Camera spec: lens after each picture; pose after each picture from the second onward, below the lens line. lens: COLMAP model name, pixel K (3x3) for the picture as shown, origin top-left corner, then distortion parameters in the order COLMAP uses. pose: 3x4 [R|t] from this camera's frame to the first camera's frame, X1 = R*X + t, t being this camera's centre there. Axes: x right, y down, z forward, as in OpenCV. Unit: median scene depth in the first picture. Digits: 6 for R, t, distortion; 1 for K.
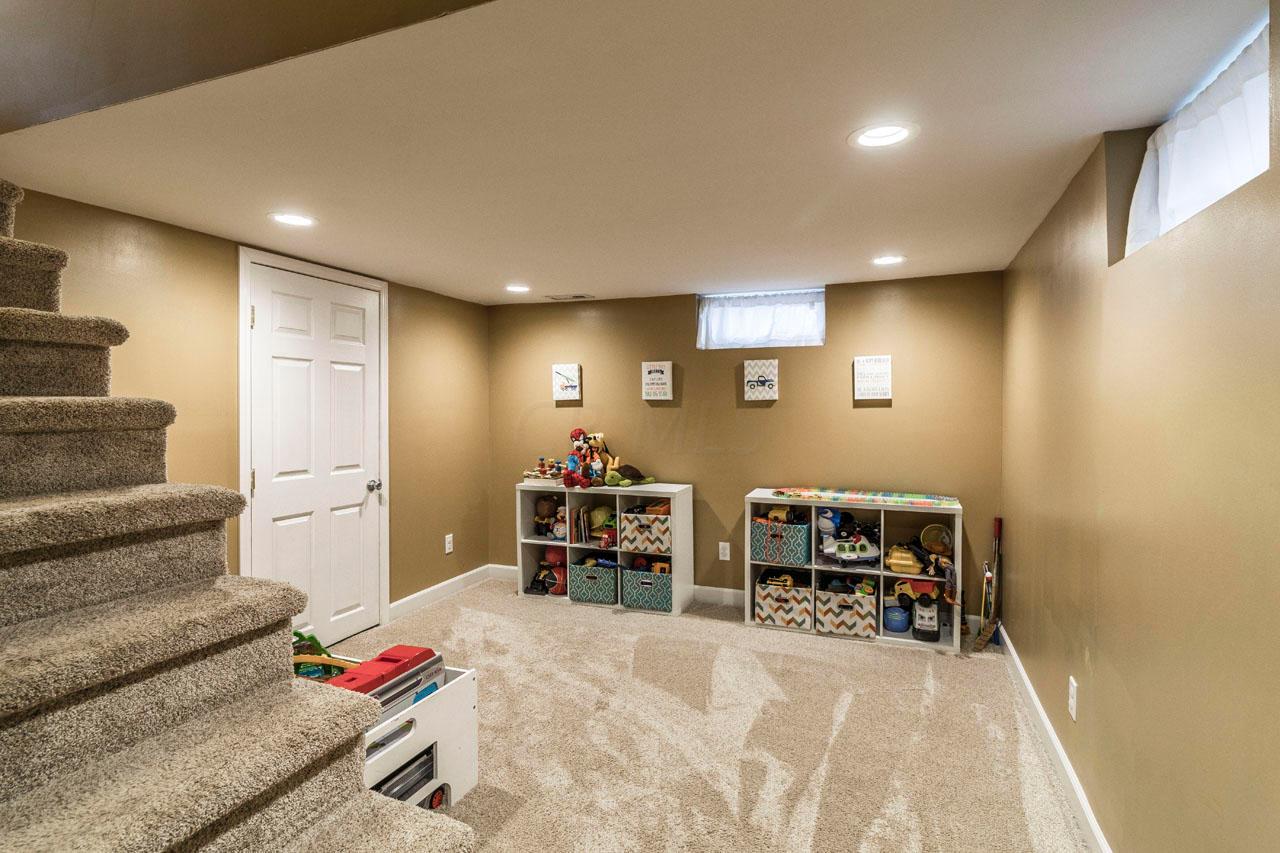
lens RADIAL K [[640.3, 0, 637.3], [0, 640.3, 417.6], [0, 0, 1]] dist [-0.001219, -0.000094]
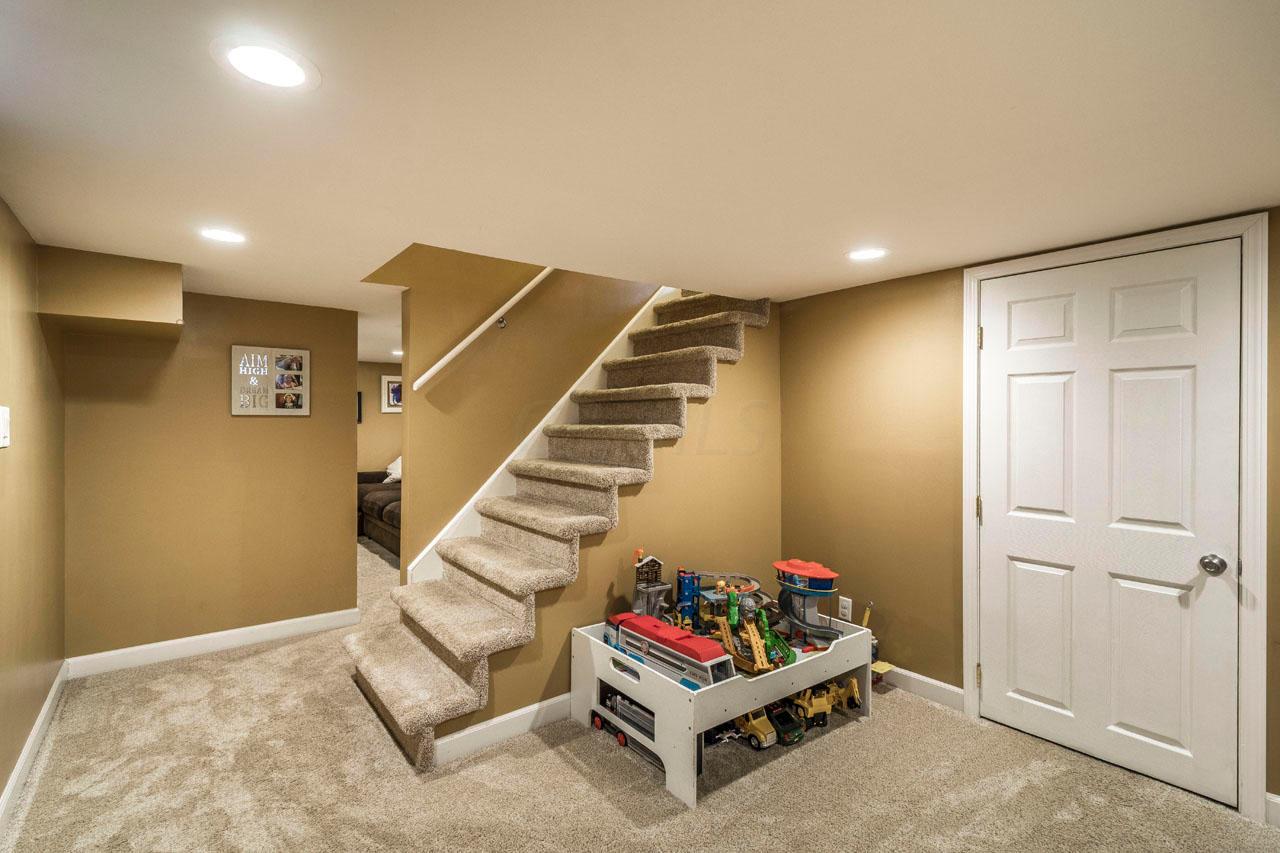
lens RADIAL K [[596.0, 0, 634.0], [0, 596.0, 423.5], [0, 0, 1]] dist [0.000551, -0.000425]
pose [[-0.517623, -0.001048, -0.855608, 0.382036], [-0.019317, 0.999759, 0.010462, -0.023698], [0.855391, 0.021943, -0.517518, 0.899866]]
